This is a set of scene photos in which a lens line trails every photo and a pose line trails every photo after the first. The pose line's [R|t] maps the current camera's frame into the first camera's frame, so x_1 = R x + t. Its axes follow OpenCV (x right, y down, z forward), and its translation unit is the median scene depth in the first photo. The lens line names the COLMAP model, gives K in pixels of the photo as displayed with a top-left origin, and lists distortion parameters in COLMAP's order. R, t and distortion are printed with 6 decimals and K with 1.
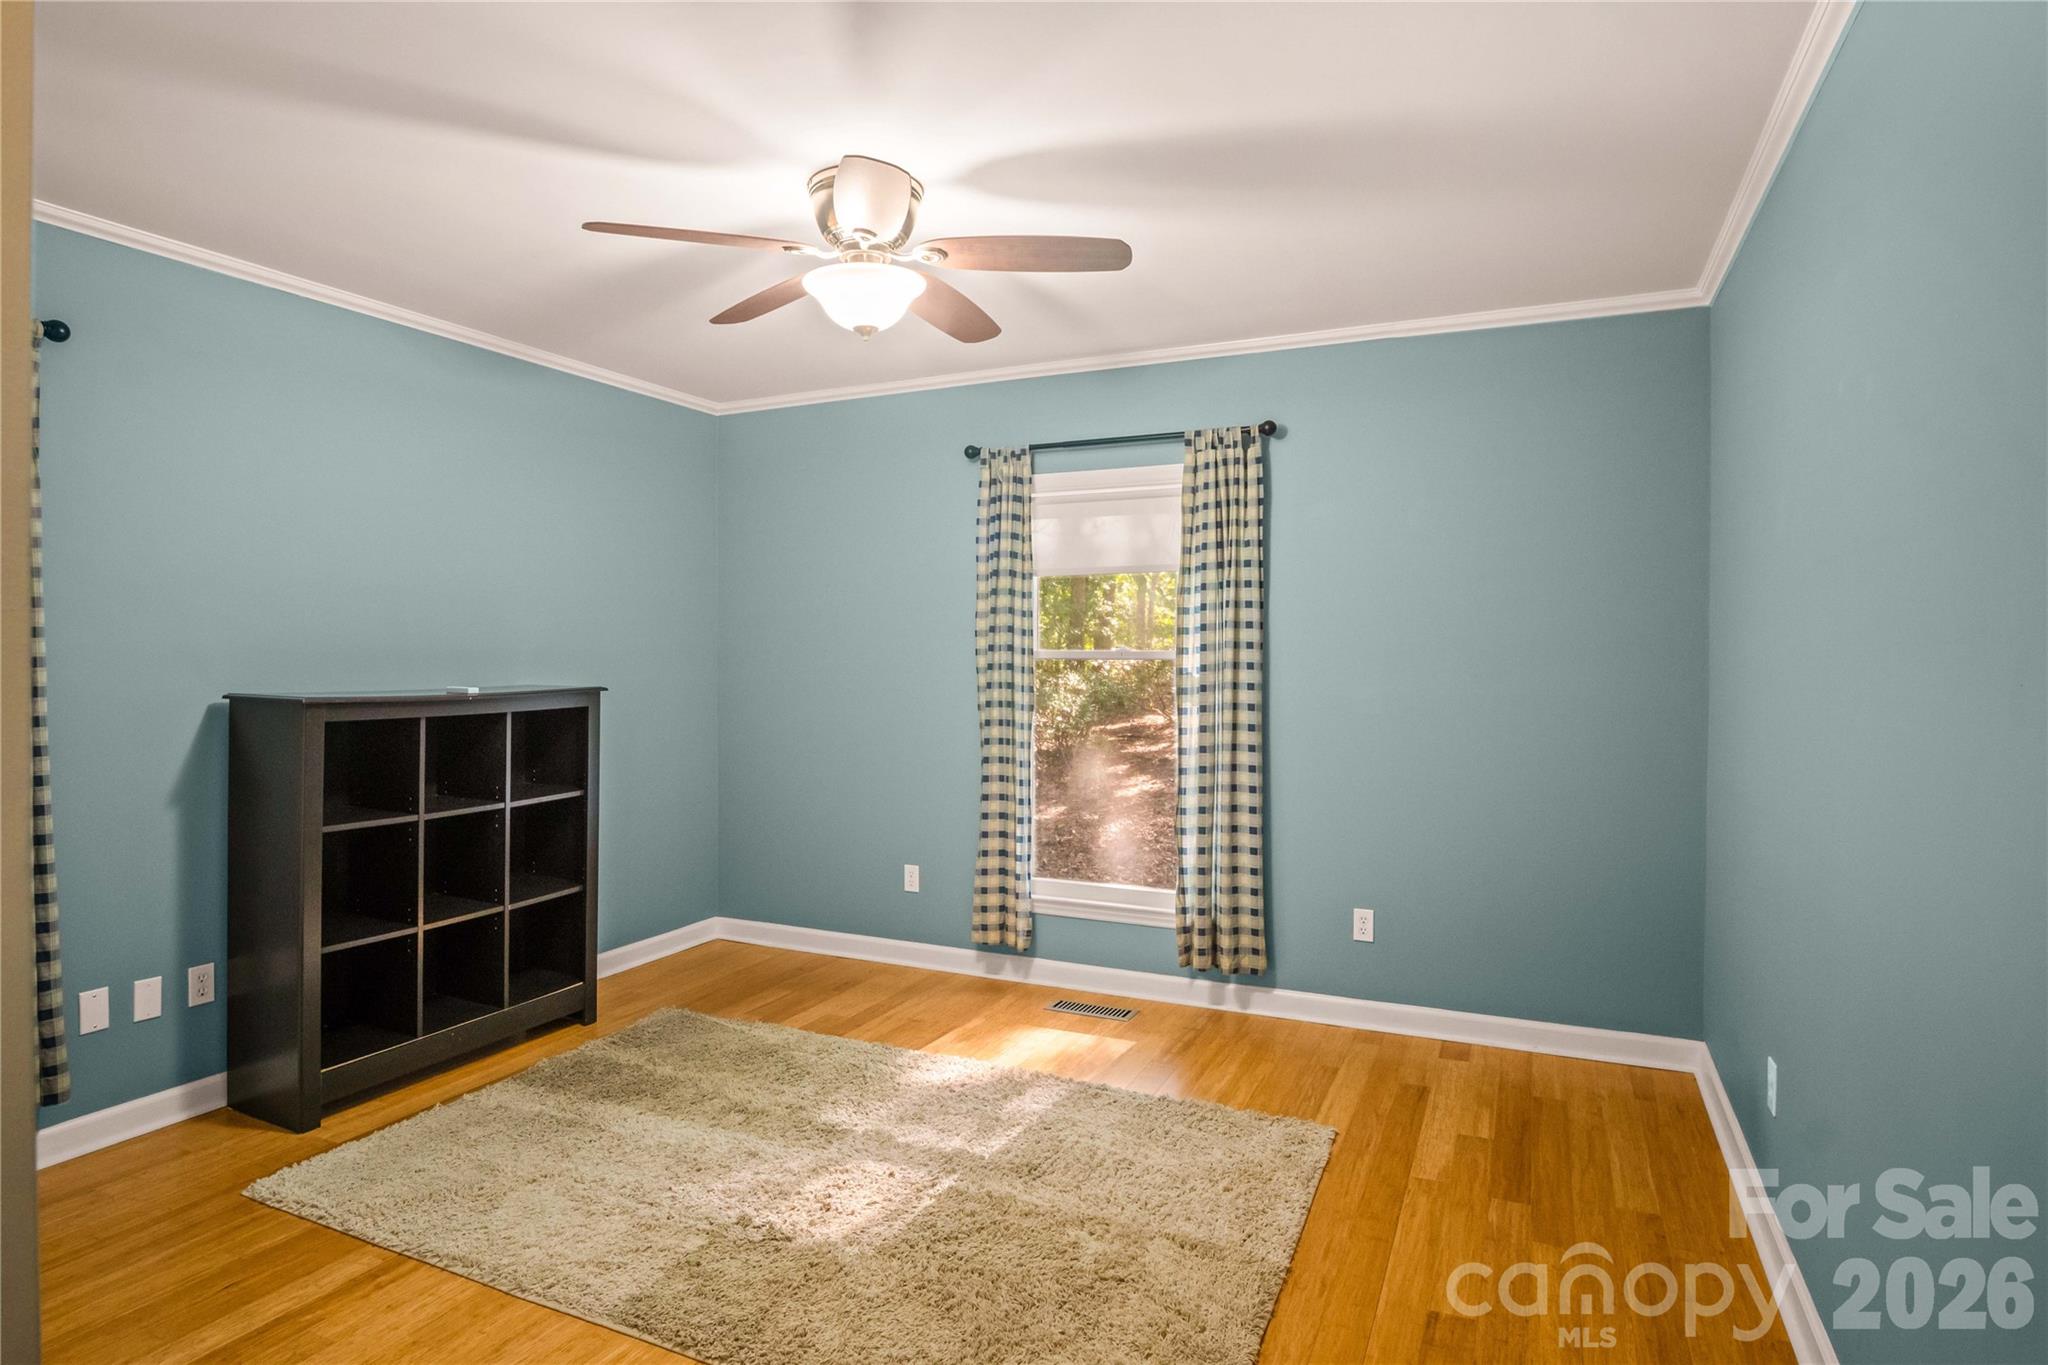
lens RADIAL K [[1129.9, 0, 1022.6], [0, 1129.9, 667.0], [0, 0, 1]] dist [-0.033667, 0.010138]
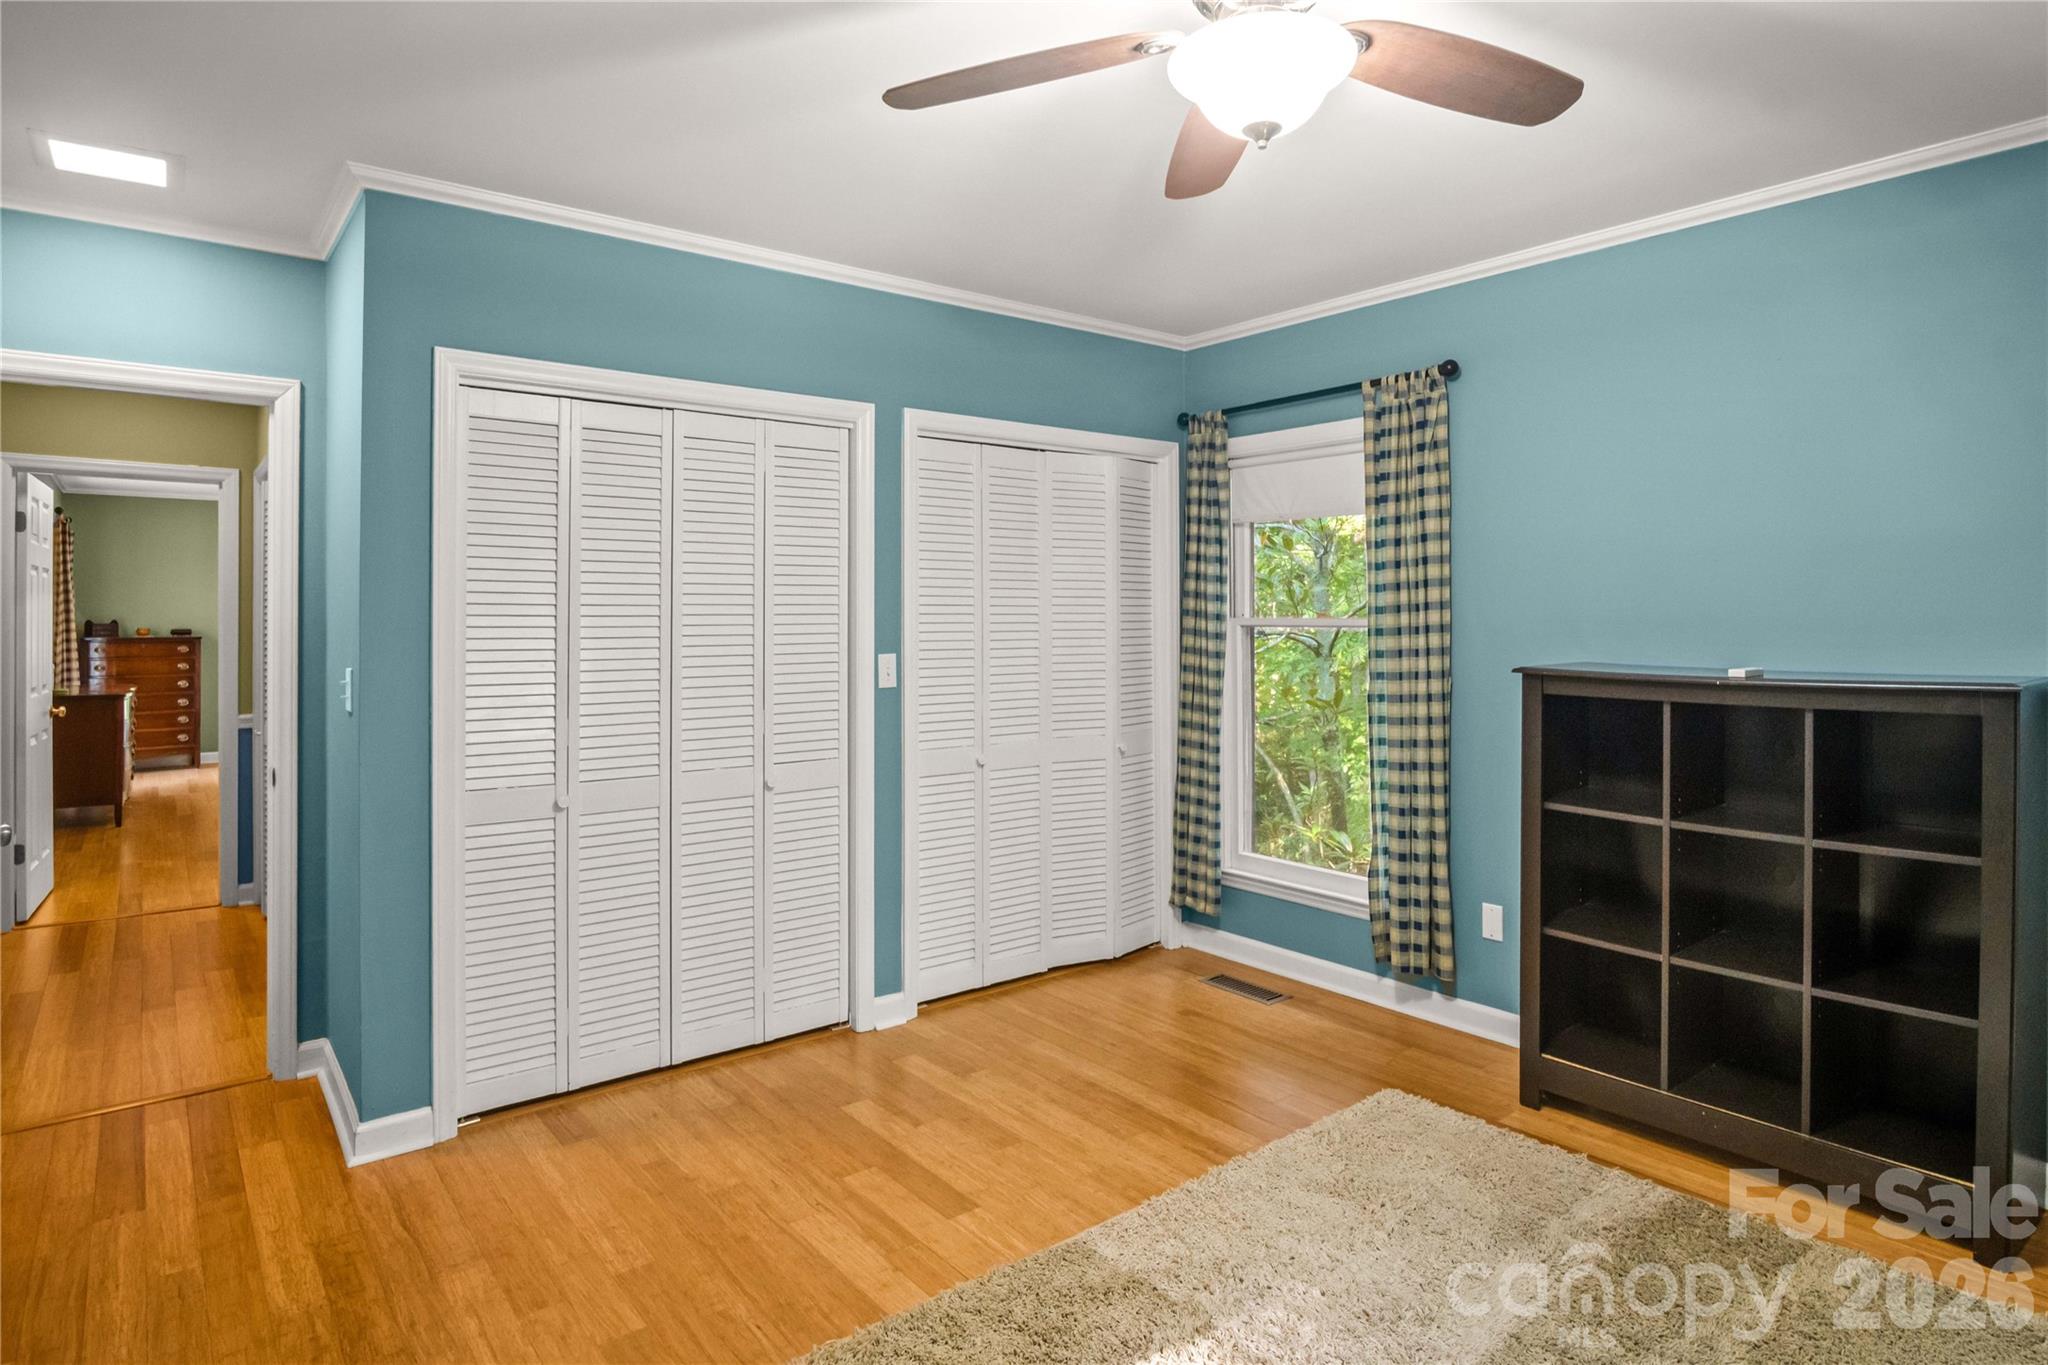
lens RADIAL K [[1129.9, 0, 1022.6], [0, 1129.9, 667.0], [0, 0, 1]] dist [-0.033667, 0.010138]
pose [[-0.454080, 0.035694, -0.890245, 0.441040], [-0.005125, 0.999076, 0.042672, -0.018482], [0.890946, 0.023939, -0.453478, 1.034652]]
